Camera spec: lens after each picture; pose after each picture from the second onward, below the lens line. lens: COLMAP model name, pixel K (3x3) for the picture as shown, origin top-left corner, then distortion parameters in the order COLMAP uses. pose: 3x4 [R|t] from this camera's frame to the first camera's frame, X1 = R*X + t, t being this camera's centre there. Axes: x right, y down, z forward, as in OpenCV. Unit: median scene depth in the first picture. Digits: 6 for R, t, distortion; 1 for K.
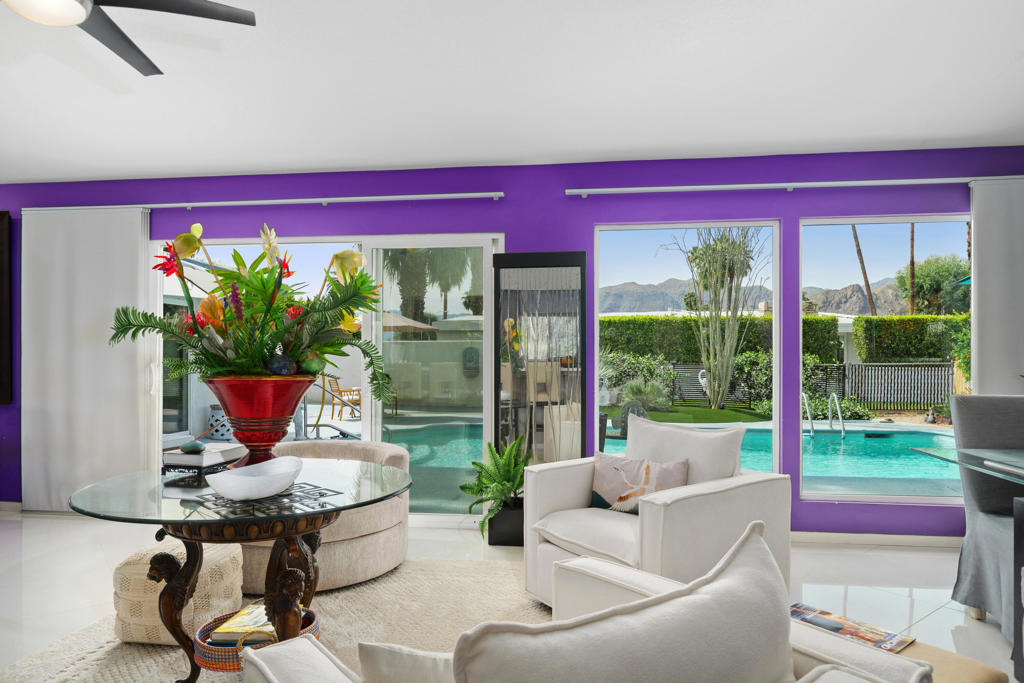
lens RADIAL K [[636.7, 0, 496.7], [0, 636.7, 356.1], [0, 0, 1]] dist [-0.008783, 0.001683]
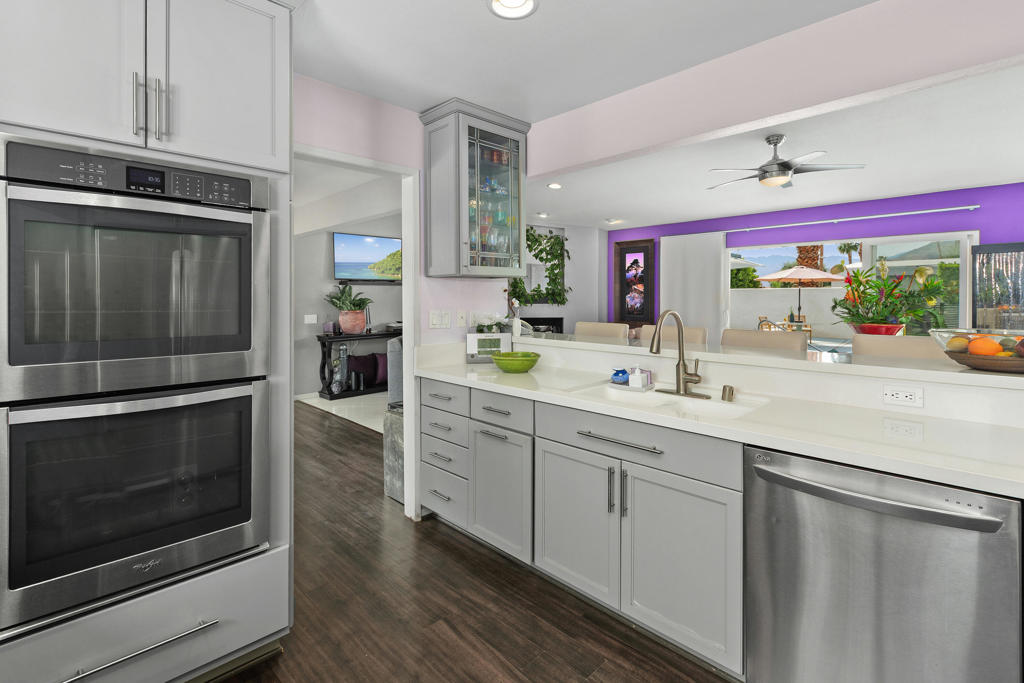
lens RADIAL K [[469.2, 0, 520.5], [0, 469.2, 303.8], [0, 0, 1]] dist [0.008060, -0.001334]
pose [[0.801857, 0.004527, -0.597499, -0.071766], [0.005671, 0.999869, 0.015186, -0.014196], [0.597489, -0.015566, 0.801726, -0.219221]]
